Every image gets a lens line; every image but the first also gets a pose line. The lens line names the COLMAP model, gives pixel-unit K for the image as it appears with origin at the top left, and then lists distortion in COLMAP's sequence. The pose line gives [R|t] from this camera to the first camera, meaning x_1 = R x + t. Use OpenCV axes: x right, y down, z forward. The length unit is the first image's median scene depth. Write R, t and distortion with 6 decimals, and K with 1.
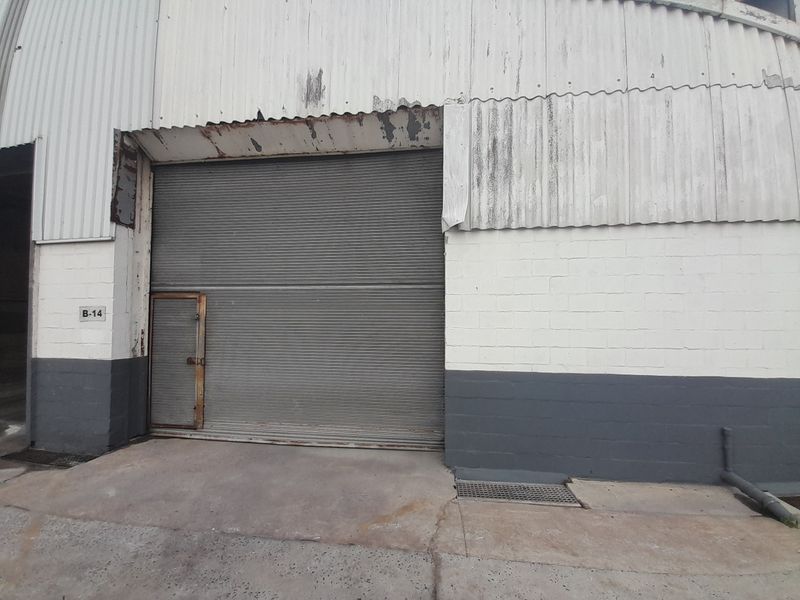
lens RADIAL K [[312.6, 0, 396.8], [0, 312.6, 308.3], [0, 0, 1]] dist [0.005293, -0.011216]
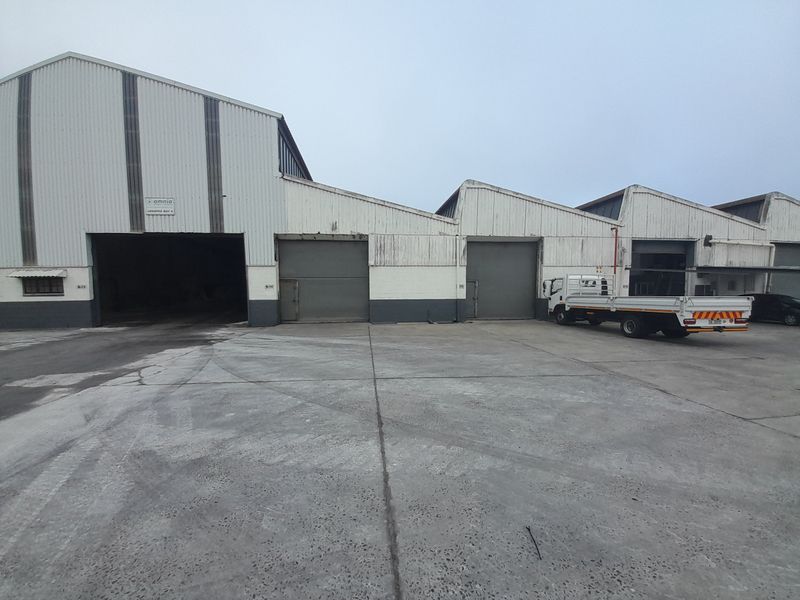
lens RADIAL K [[312.6, 0, 399.5], [0, 312.6, 309.7], [0, 0, 1]] dist [0.005293, -0.011216]
pose [[0.969853, -0.026017, 0.242298, -0.425872], [0.000751, 0.994599, 0.103790, -0.092404], [-0.243690, -0.100479, 0.964634, -2.822605]]
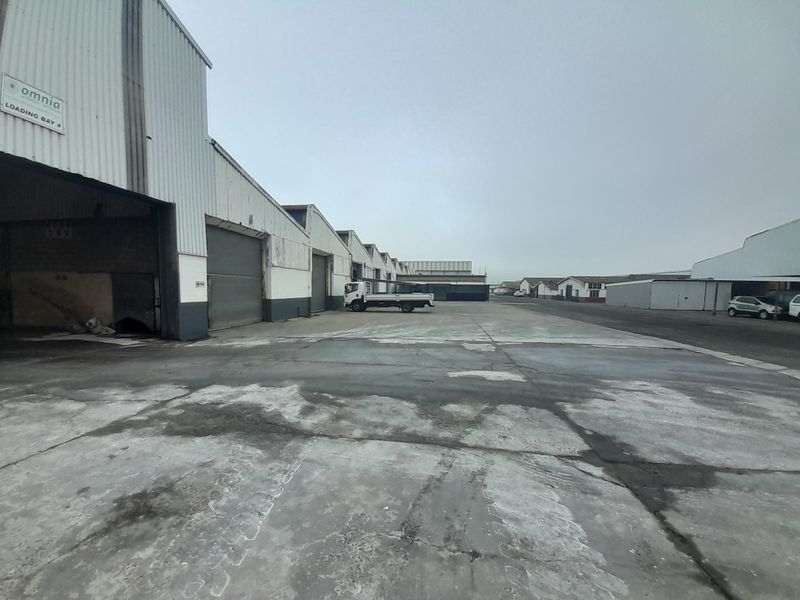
lens RADIAL K [[317.8, 0, 397.1], [0, 317.8, 303.0], [0, 0, 1]] dist [-0.030015, -0.000711]
pose [[0.012582, -0.046526, 0.998838, -3.608406], [-0.042459, 0.997991, 0.047021, -0.019938], [-0.999019, -0.043002, 0.010582, -0.666844]]
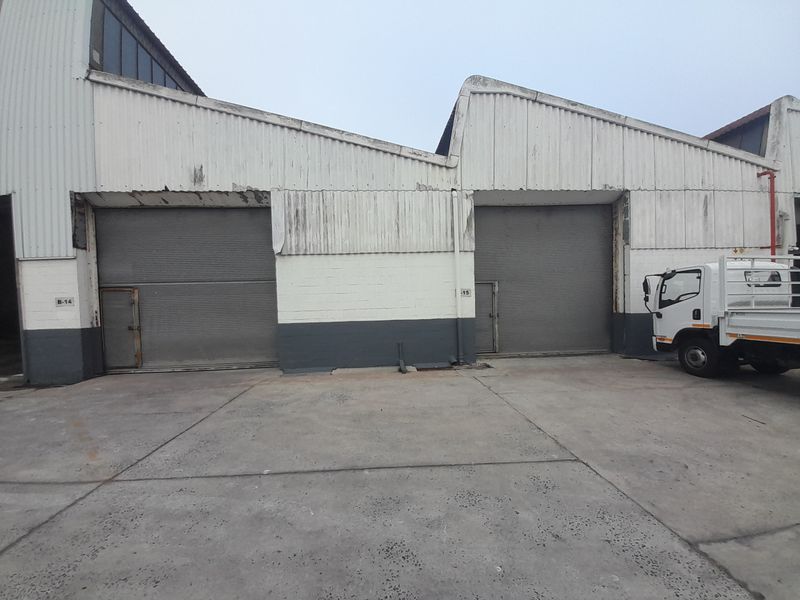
lens RADIAL K [[312.6, 0, 396.7], [0, 312.6, 310.0], [0, 0, 1]] dist [0.005293, -0.011216]
pose [[0.978604, -0.036433, 0.202504, 0.456484], [0.022452, 0.997230, 0.070917, -0.017516], [-0.204526, -0.064853, 0.976710, -1.041552]]
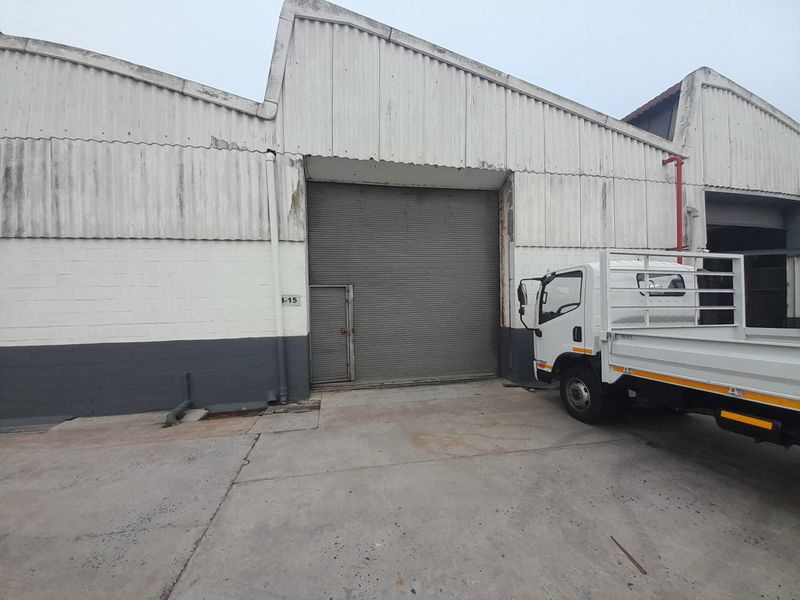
lens RADIAL K [[312.6, 0, 399.9], [0, 312.6, 310.9], [0, 0, 1]] dist [0.005293, -0.011216]
pose [[0.941417, -0.030031, 0.335906, 1.248970], [0.010511, 0.998156, 0.059780, -0.007319], [-0.337082, -0.052747, 0.939996, -0.668696]]
